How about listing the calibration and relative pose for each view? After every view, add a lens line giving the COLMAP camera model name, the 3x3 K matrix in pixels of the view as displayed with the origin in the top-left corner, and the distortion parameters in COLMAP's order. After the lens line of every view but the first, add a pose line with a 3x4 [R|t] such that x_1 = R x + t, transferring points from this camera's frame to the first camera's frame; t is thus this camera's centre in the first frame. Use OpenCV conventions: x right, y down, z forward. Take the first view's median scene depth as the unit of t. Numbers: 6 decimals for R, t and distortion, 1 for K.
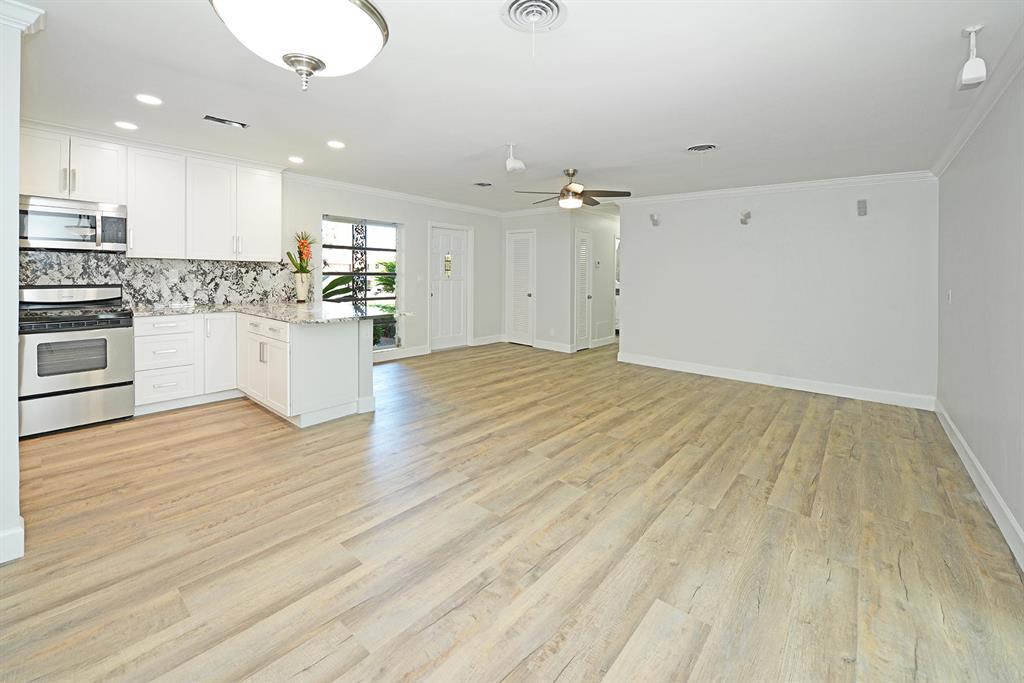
lens RADIAL K [[467.1, 0, 530.8], [0, 467.1, 279.2], [0, 0, 1]] dist [-0.020138, -0.001428]
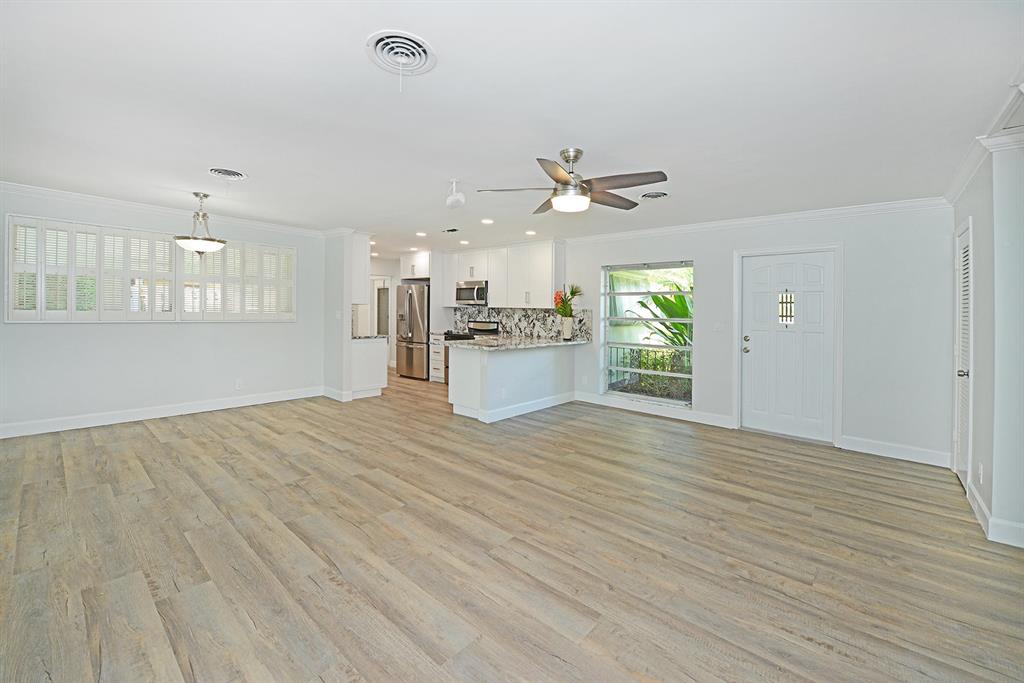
lens RADIAL K [[410.1, 0, 497.0], [0, 410.1, 328.5], [0, 0, 1]] dist [-0.018303, 0.000325]
pose [[-0.101681, 0.025638, -0.994487, 0.763076], [-0.035228, 0.998948, 0.029355, -0.010785], [0.994193, 0.038018, -0.100671, 1.111380]]
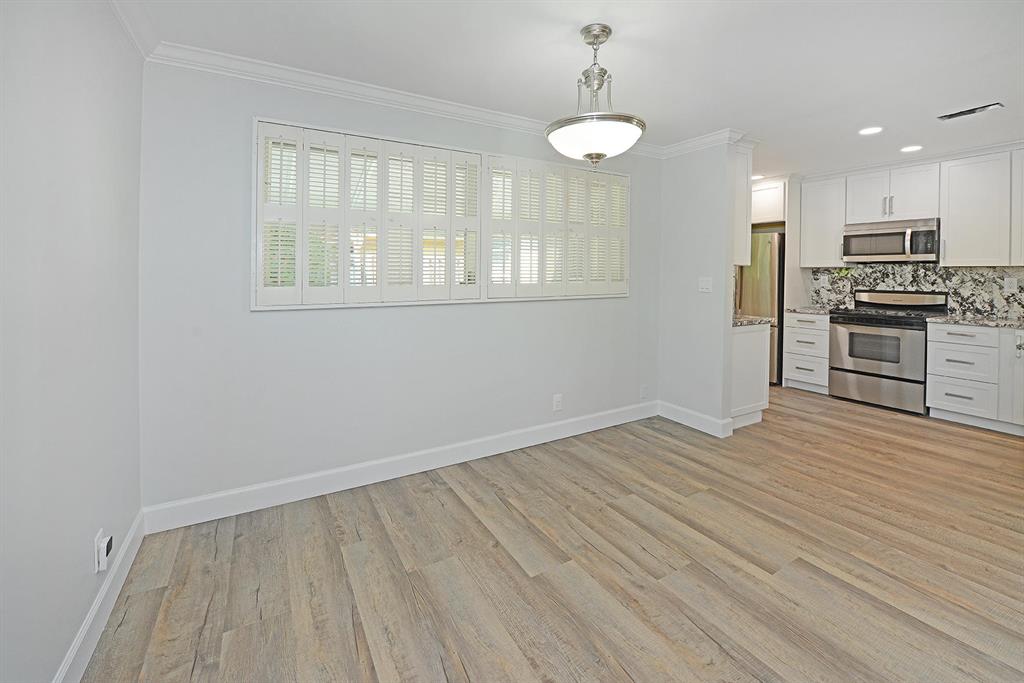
lens RADIAL K [[410.1, 0, 514.6], [0, 410.1, 286.7], [0, 0, 1]] dist [-0.018303, 0.000325]
pose [[-0.386771, 0.017323, -0.922013, 0.329125], [-0.017759, 0.999498, 0.026228, -0.007603], [0.922005, 0.026518, -0.386269, 0.417462]]
